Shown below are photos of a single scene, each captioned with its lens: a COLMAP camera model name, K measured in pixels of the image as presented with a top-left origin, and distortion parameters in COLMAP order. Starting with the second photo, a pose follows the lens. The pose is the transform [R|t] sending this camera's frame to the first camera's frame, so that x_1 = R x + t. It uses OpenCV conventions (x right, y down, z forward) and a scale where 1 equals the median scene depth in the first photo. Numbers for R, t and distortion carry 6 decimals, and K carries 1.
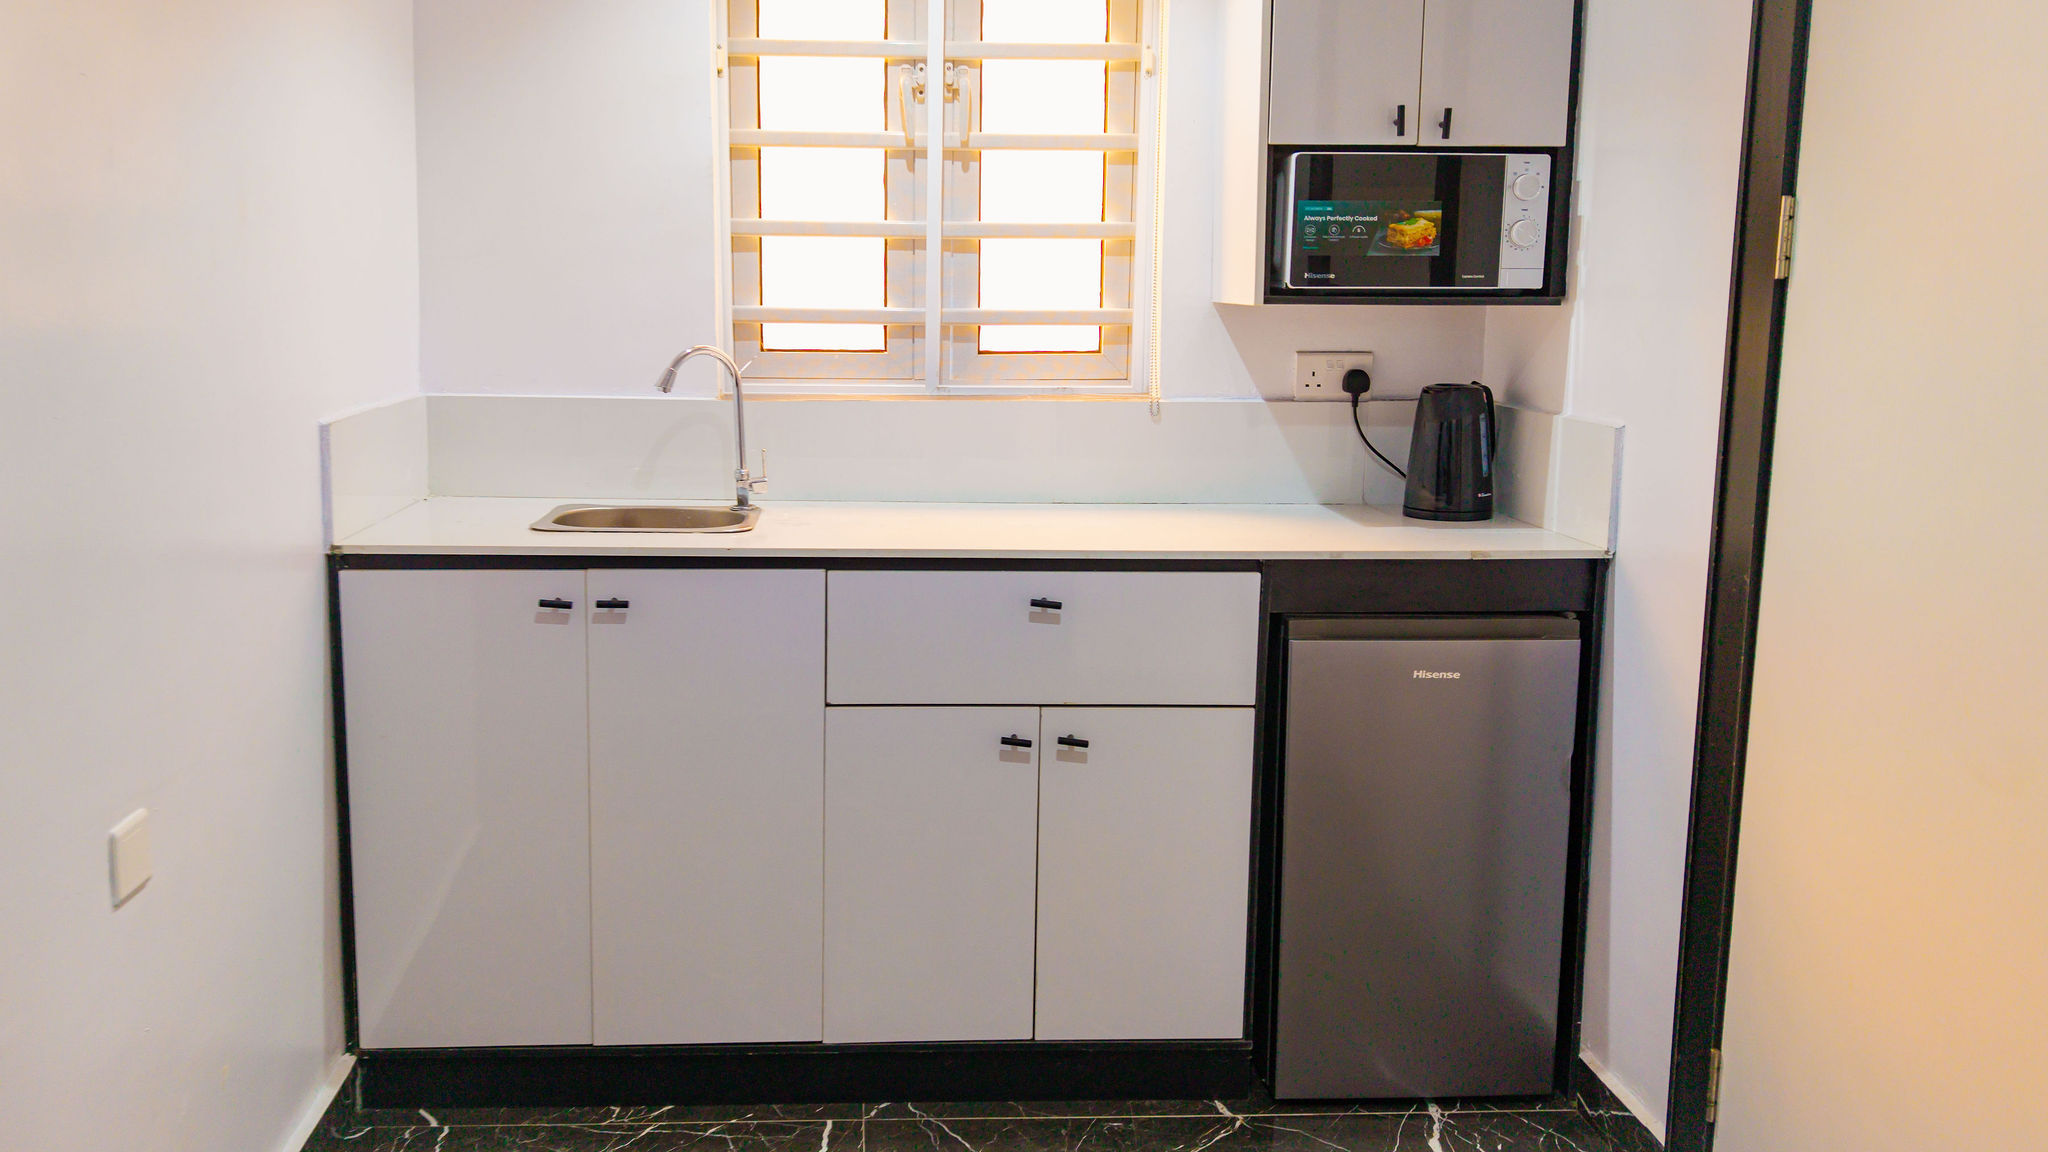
lens RADIAL K [[1573.7, 0, 919.5], [0, 1573.7, 520.6], [0, 0, 1]] dist [0.064879, -0.116907]
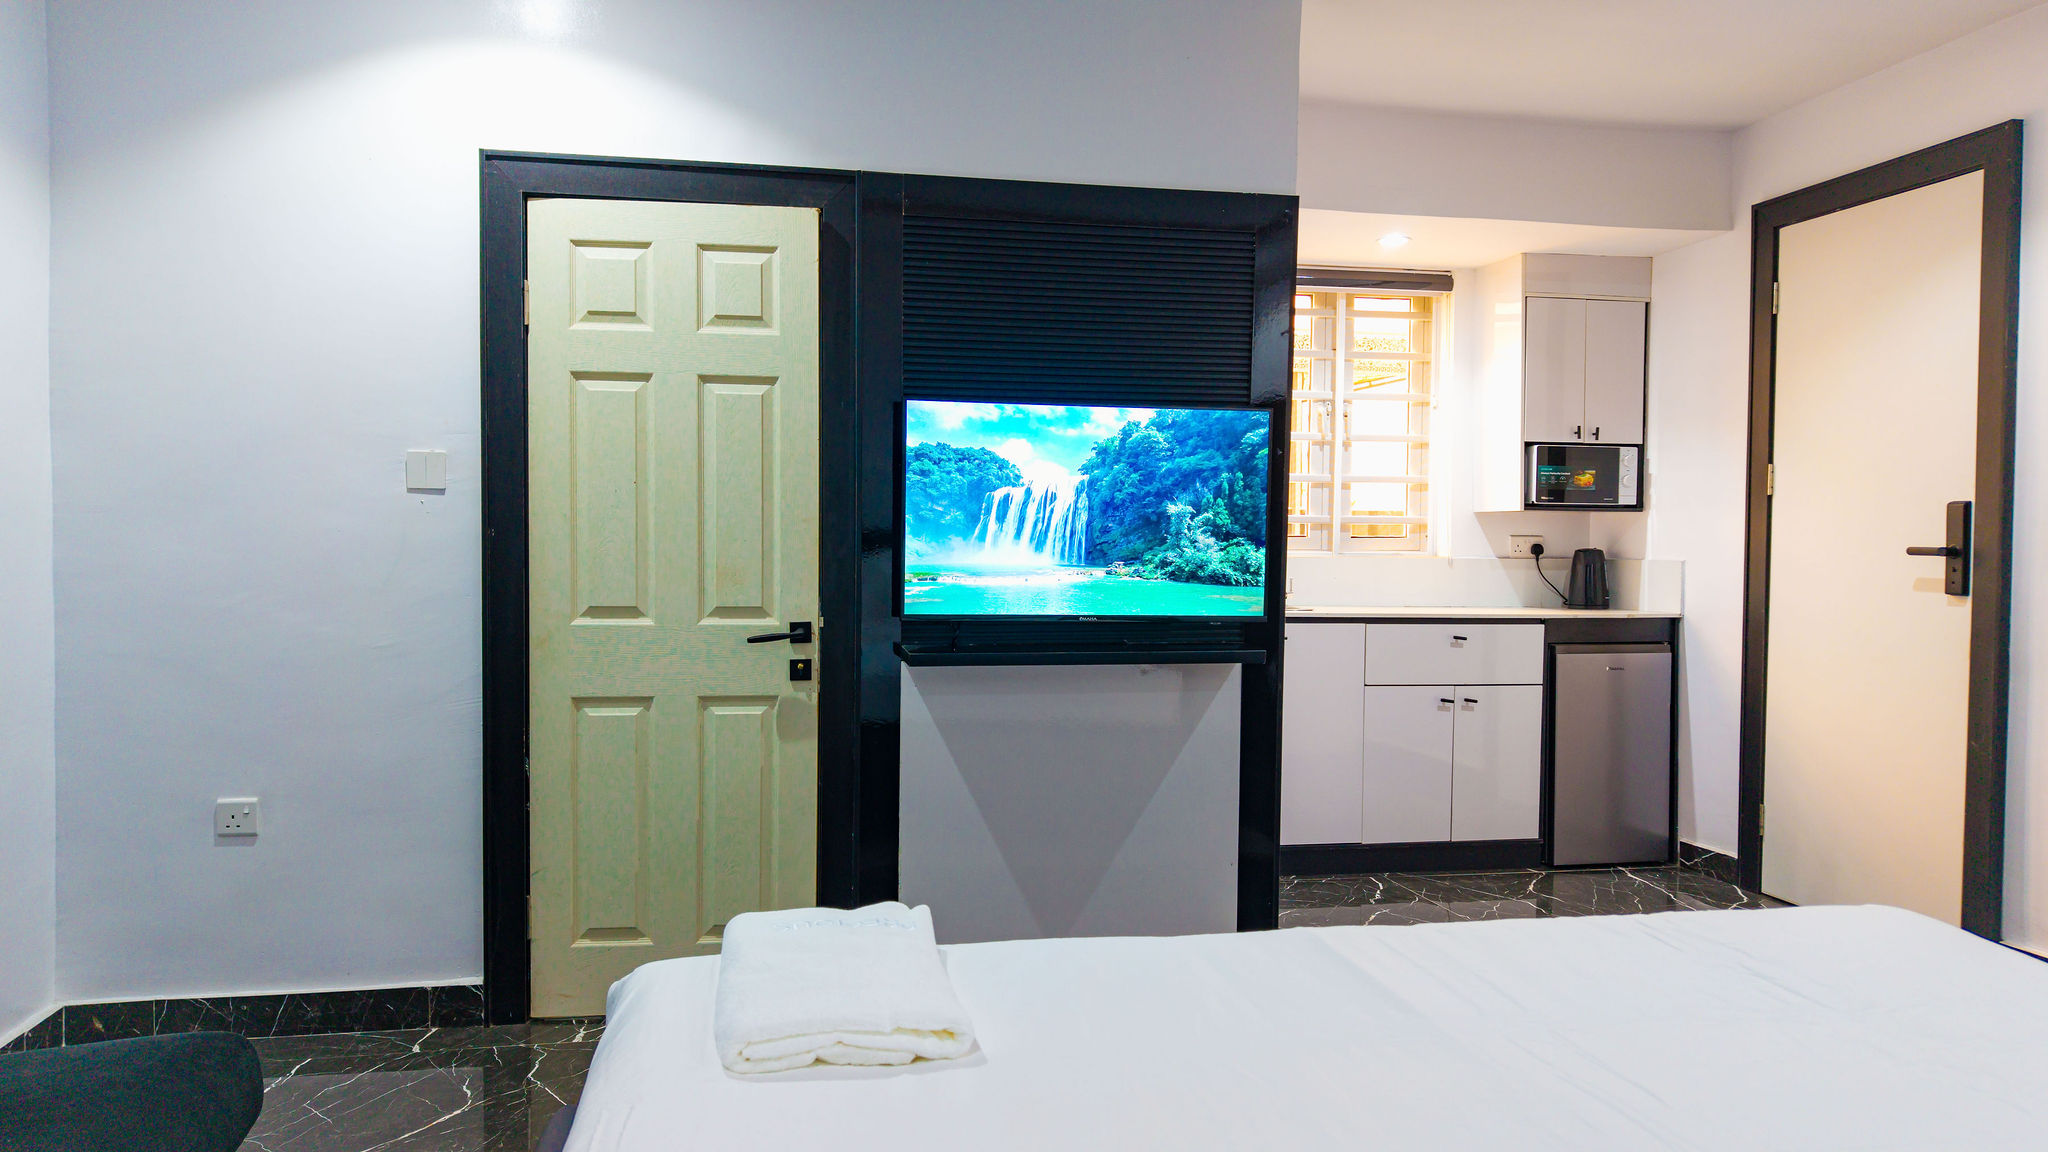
lens RADIAL K [[1344.6, 0, 957.0], [0, 1344.6, 594.0], [0, 0, 1]] dist [0.054406, -0.074598]
pose [[0.989439, -0.005054, 0.144861, -0.875687], [0.021368, 0.993559, -0.111280, 0.182251], [-0.143365, 0.113201, 0.983174, -0.785813]]
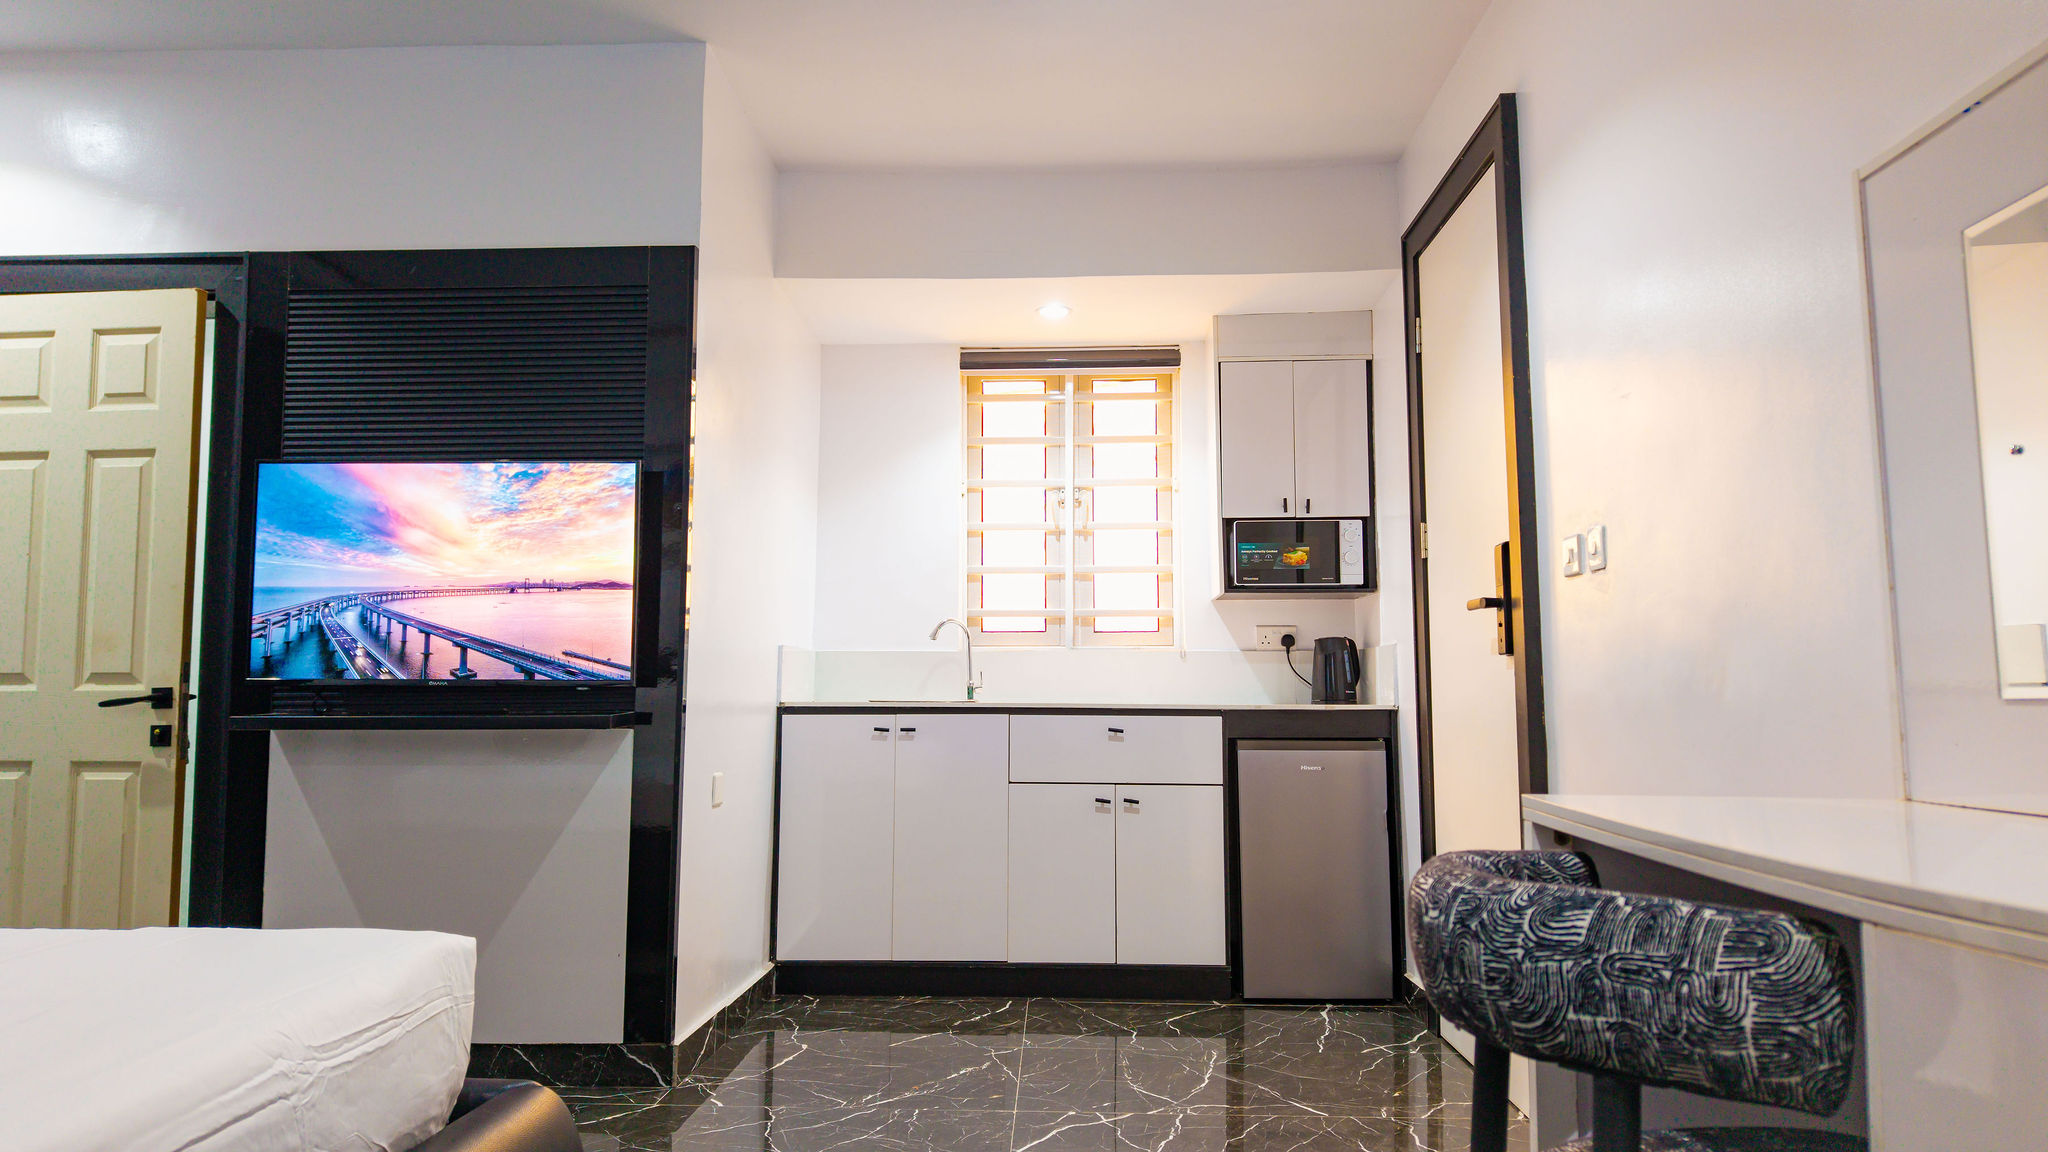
lens RADIAL K [[1356.0, 0, 1010.6], [0, 1356.0, 602.5], [0, 0, 1]] dist [0.135216, -0.183065]
pose [[0.996322, -0.014052, -0.084524, 0.091237], [-0.005934, 0.972776, -0.231671, 0.287393], [0.085478, 0.231320, 0.969115, -0.735900]]
